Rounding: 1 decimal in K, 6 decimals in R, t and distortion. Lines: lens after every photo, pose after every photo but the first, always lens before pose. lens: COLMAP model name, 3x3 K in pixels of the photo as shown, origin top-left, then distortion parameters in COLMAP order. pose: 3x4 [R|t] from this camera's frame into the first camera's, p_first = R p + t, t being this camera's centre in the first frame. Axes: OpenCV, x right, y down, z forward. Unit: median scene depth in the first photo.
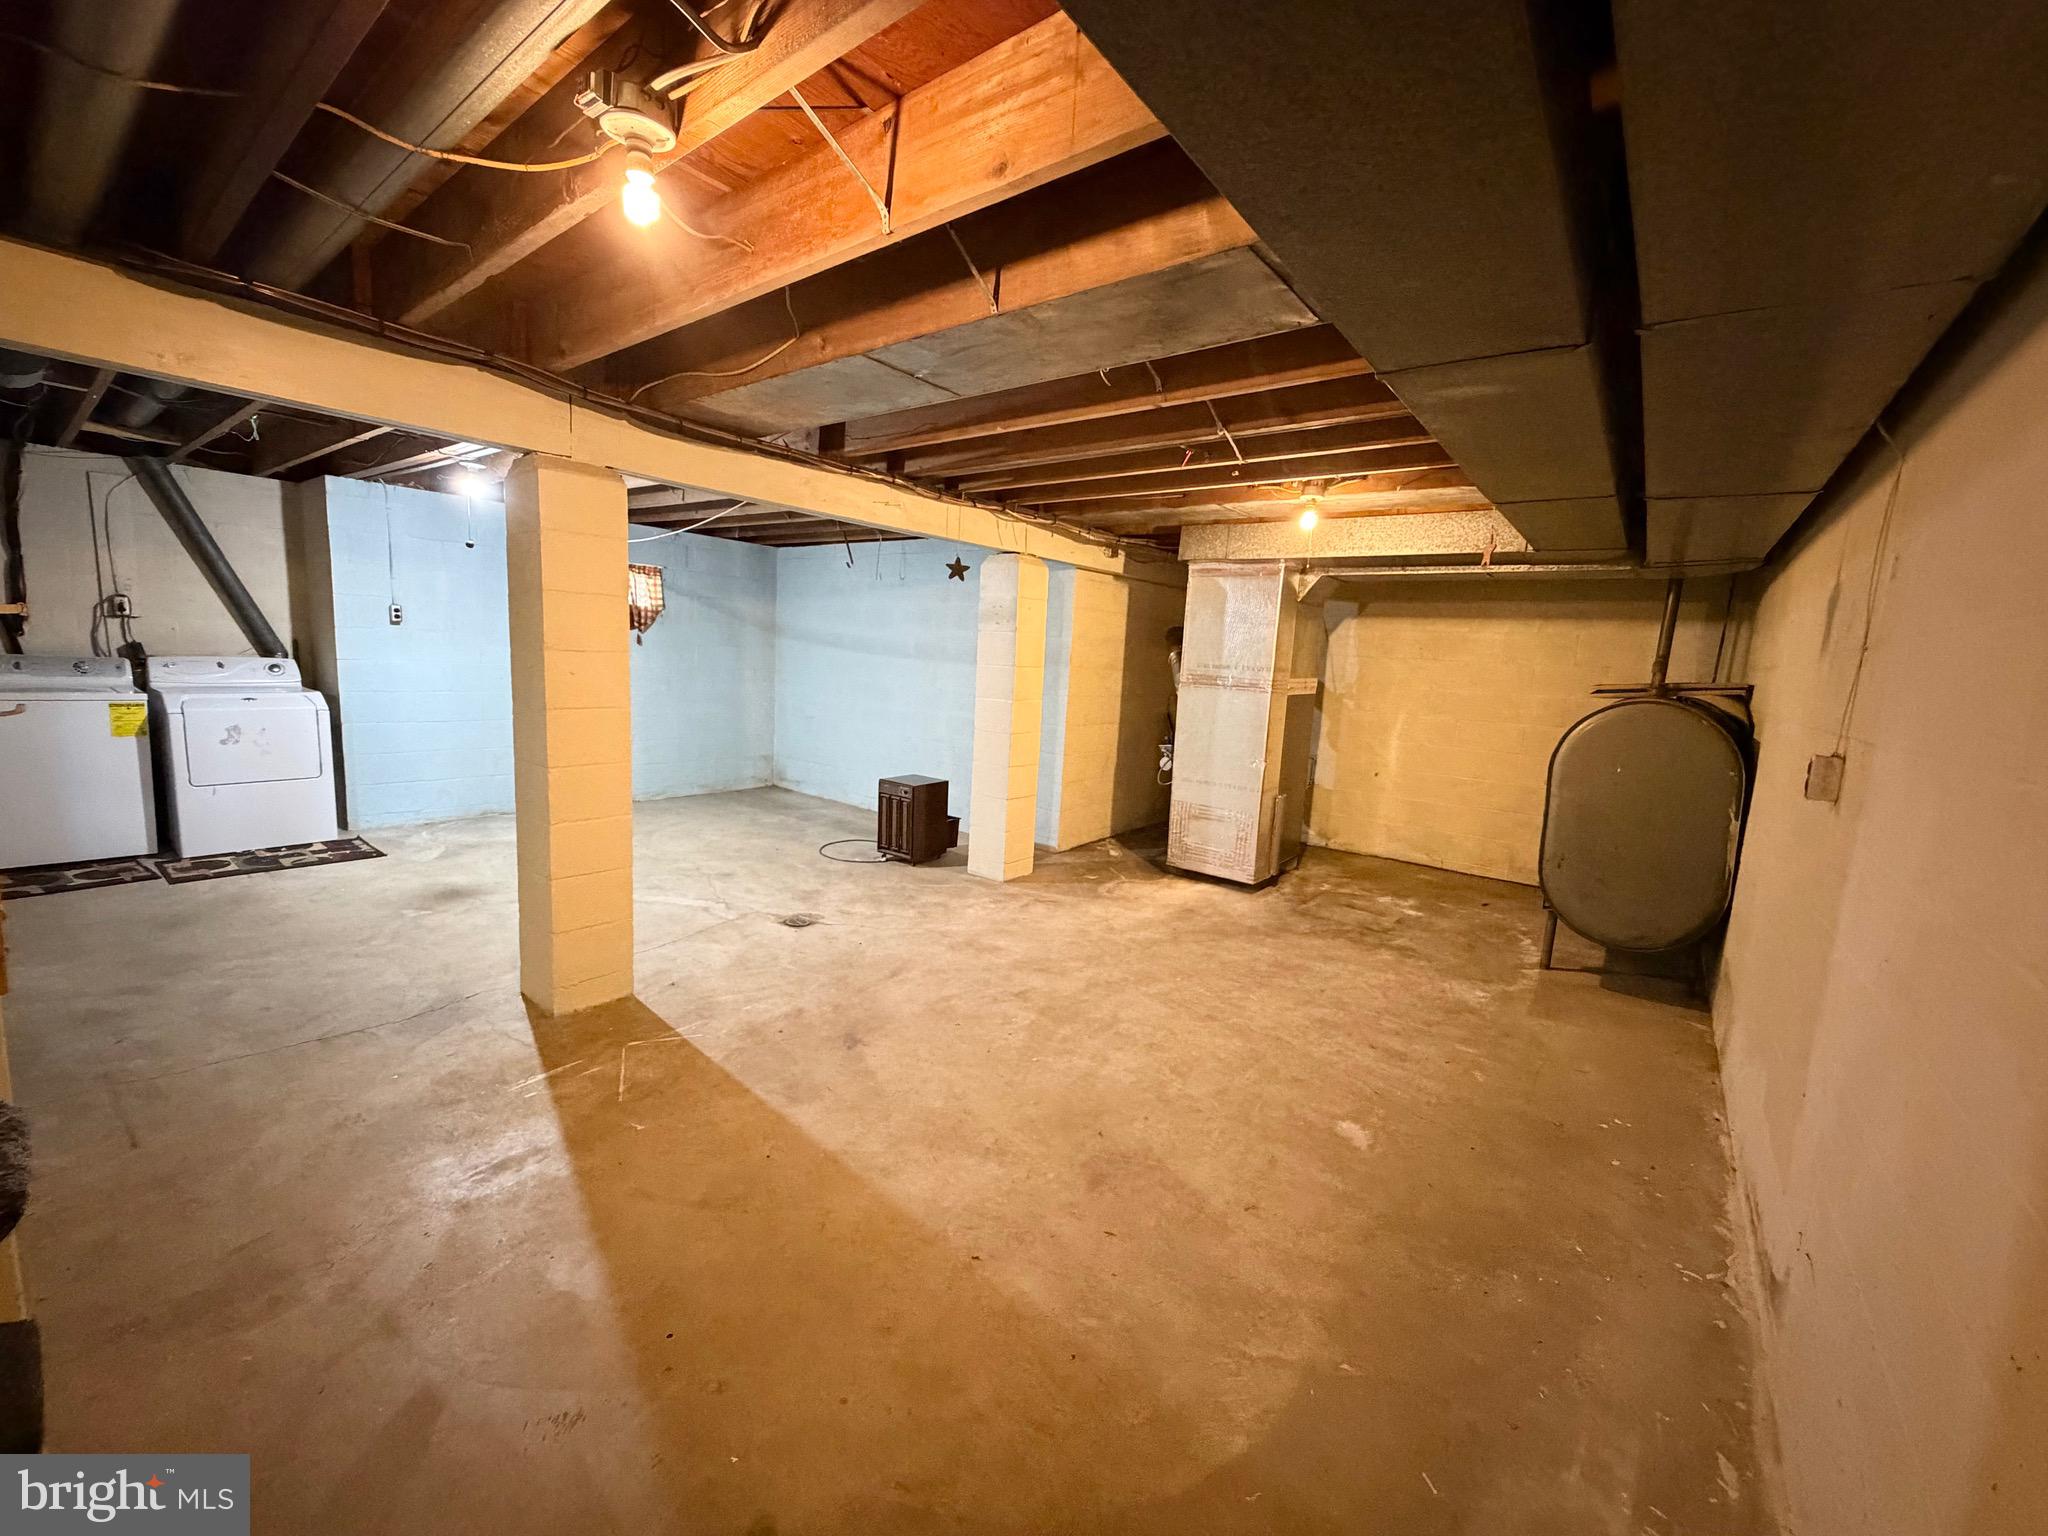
lens RADIAL K [[818.8, 0, 1016.8], [0, 818.8, 768.4], [0, 0, 1]] dist [-0.002997, 0.000380]
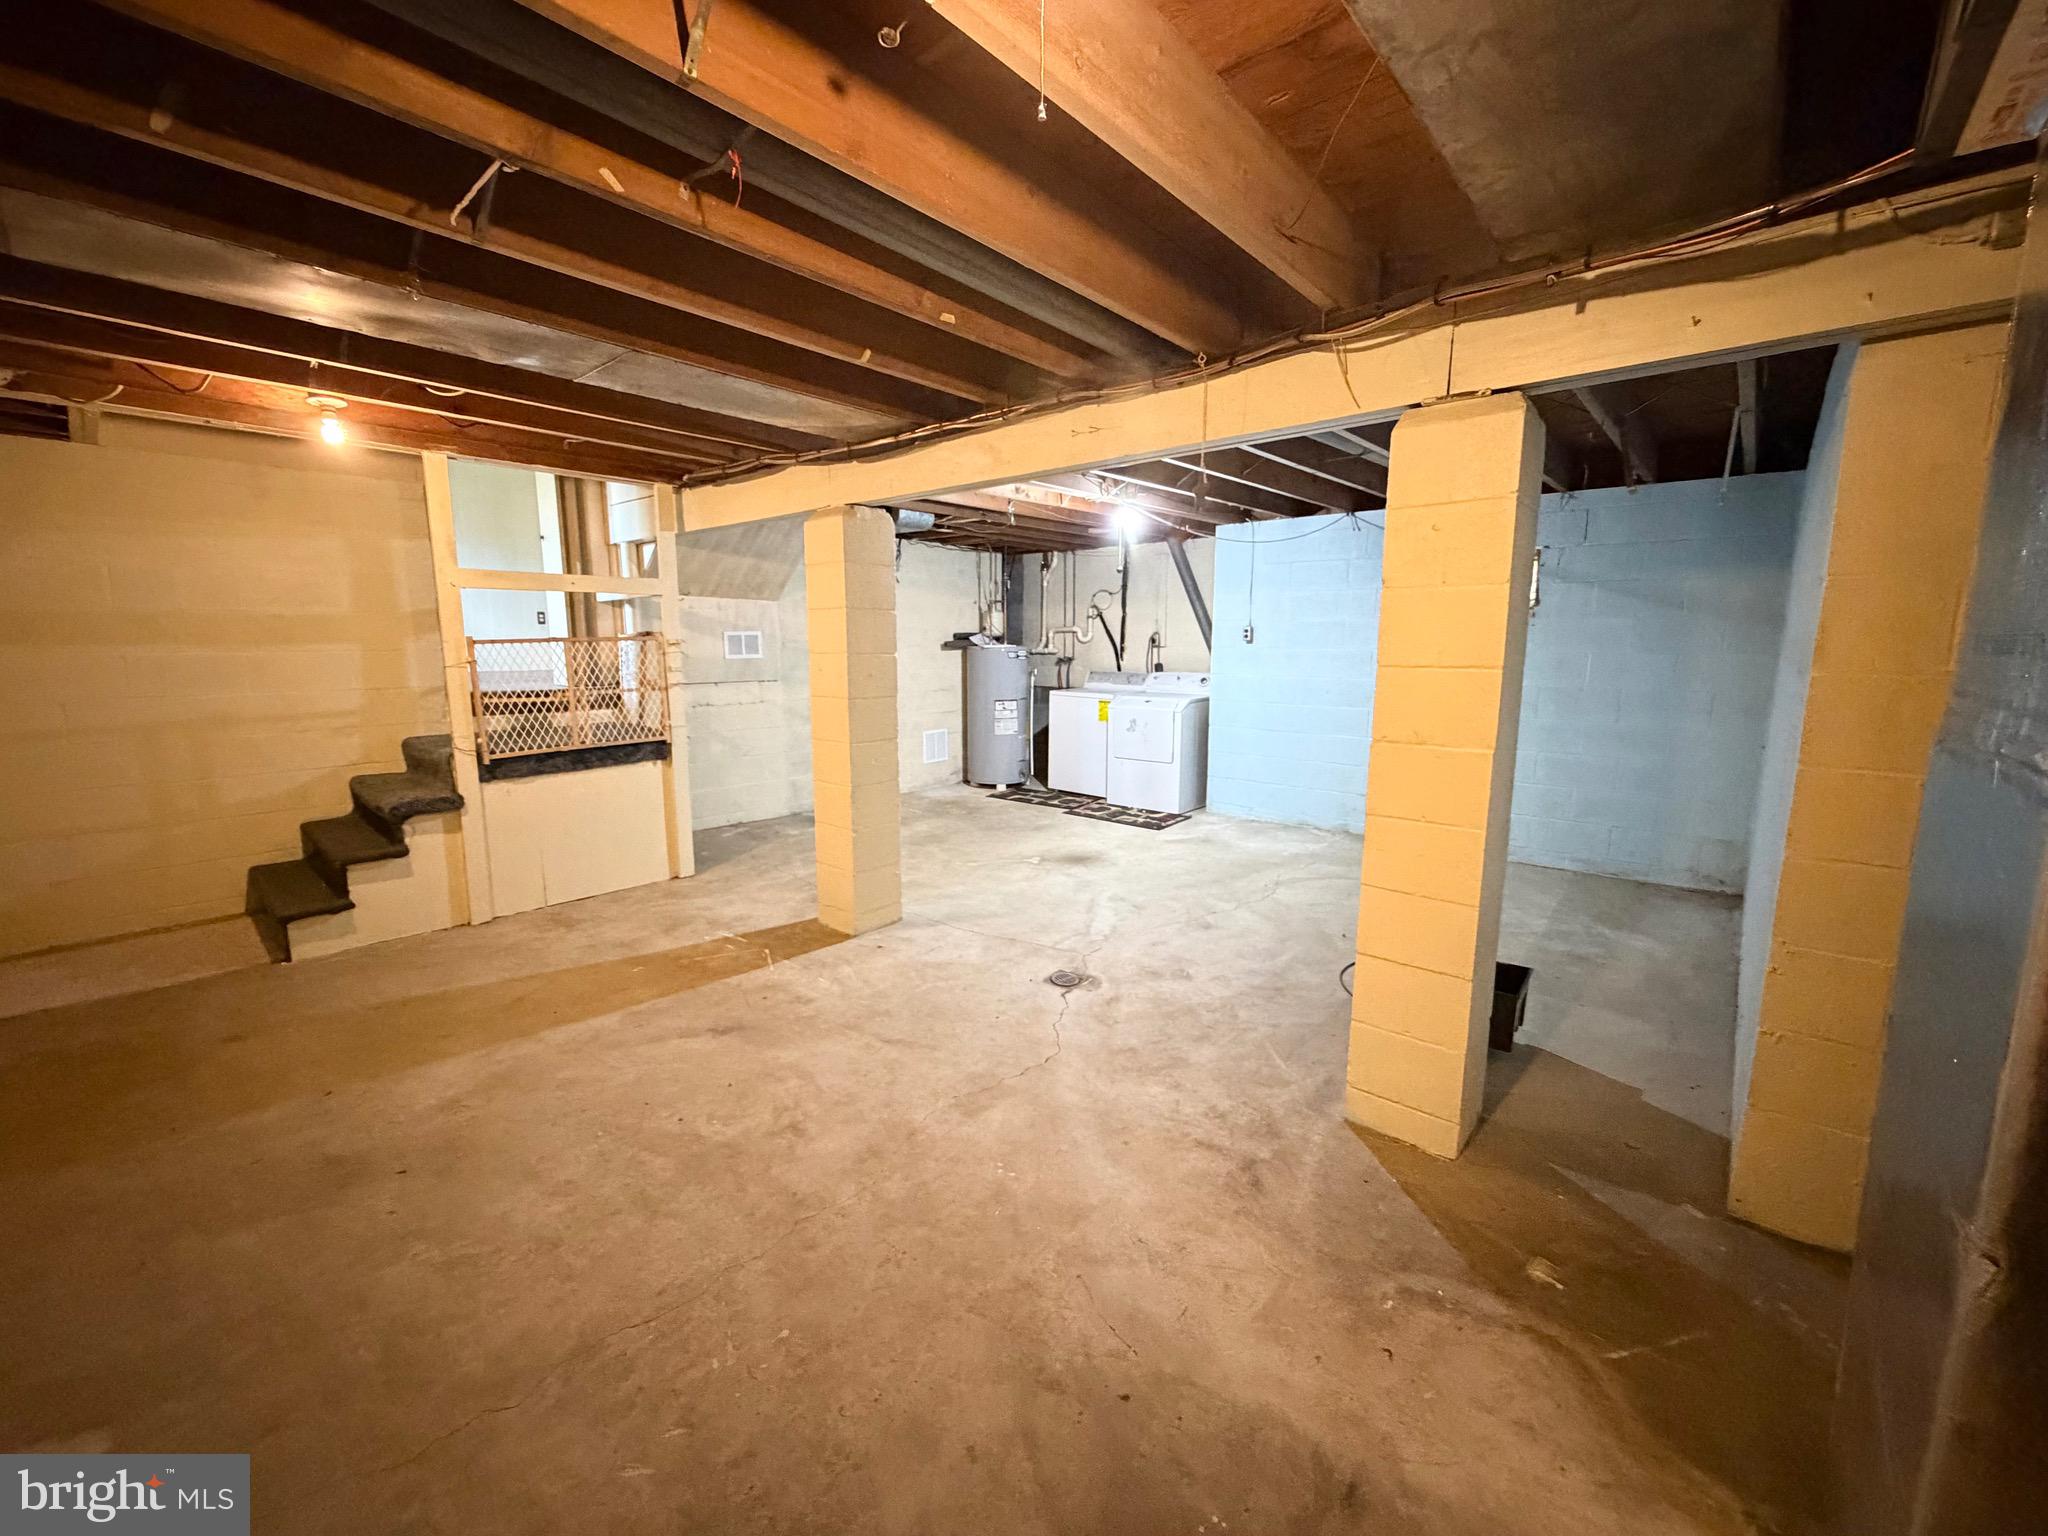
lens RADIAL K [[818.8, 0, 1017.1], [0, 818.8, 767.6], [0, 0, 1]] dist [-0.002997, 0.000380]
pose [[-0.055094, 0.098283, -0.993632, 0.511470], [-0.144832, 0.983832, 0.105344, -0.096183], [0.987921, 0.149714, -0.039968, 0.926288]]
